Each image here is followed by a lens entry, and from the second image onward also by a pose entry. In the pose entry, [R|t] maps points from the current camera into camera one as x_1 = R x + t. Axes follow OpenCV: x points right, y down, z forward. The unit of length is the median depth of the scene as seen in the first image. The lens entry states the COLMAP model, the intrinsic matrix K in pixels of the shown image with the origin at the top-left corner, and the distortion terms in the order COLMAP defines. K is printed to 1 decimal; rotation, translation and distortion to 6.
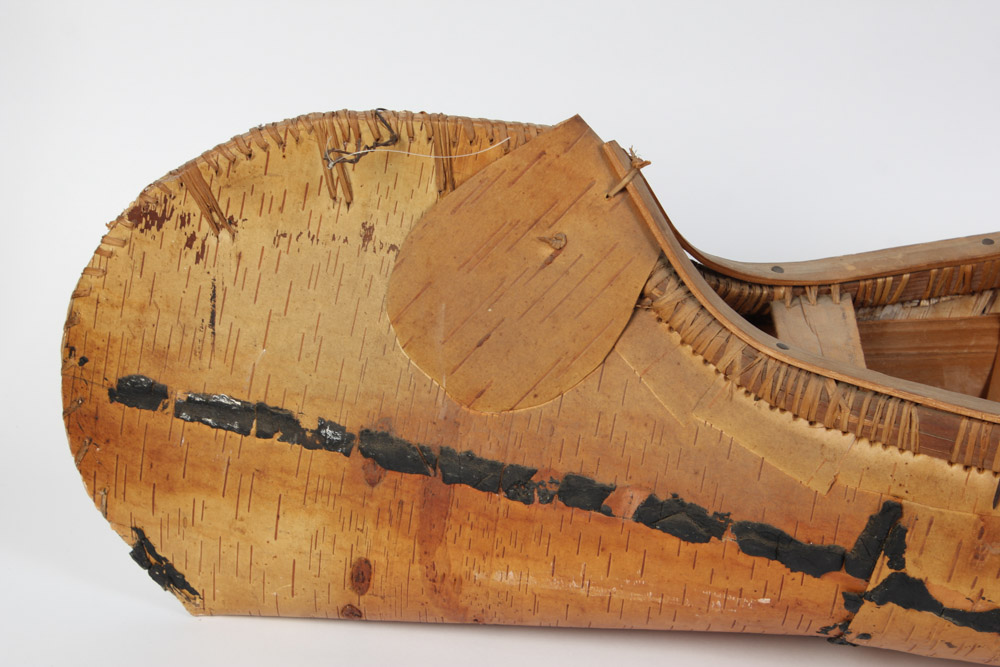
lens RADIAL K [[2323.0, 0, 499.5], [0, 2323.0, 332.1], [0, 0, 1]] dist [0.045455, 0.000000]
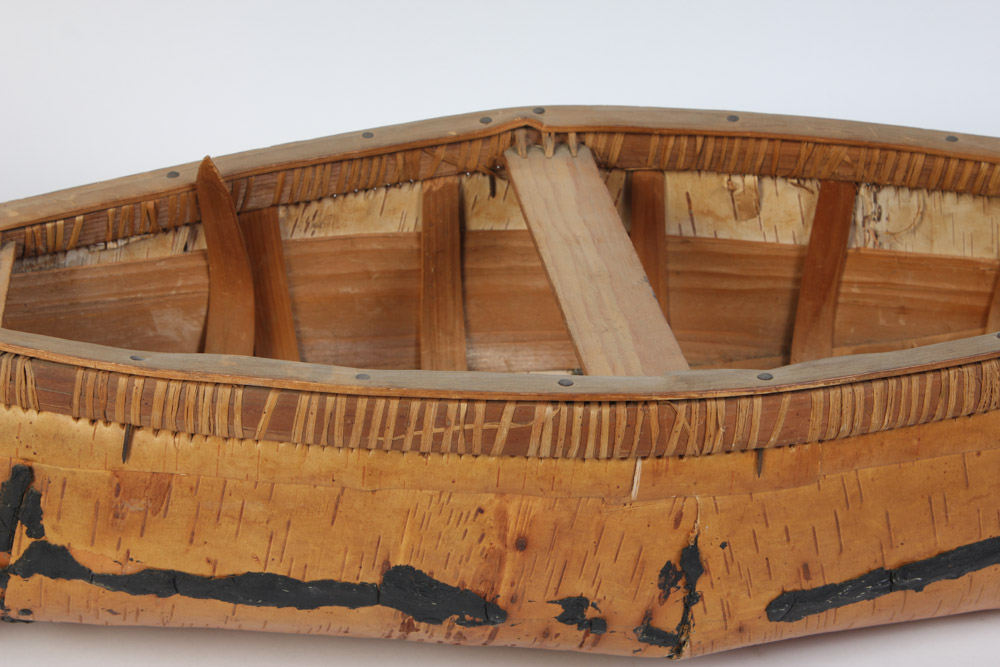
lens RADIAL K [[2323.0, 0, 500.4], [0, 2323.0, 334.3], [0, 0, 1]] dist [0.045455, 0.000000]
pose [[0.985047, -0.086404, 0.149050, 0.219842], [0.083106, 0.996141, 0.028231, 0.010889], [-0.150914, -0.015422, 0.988427, 0.062237]]
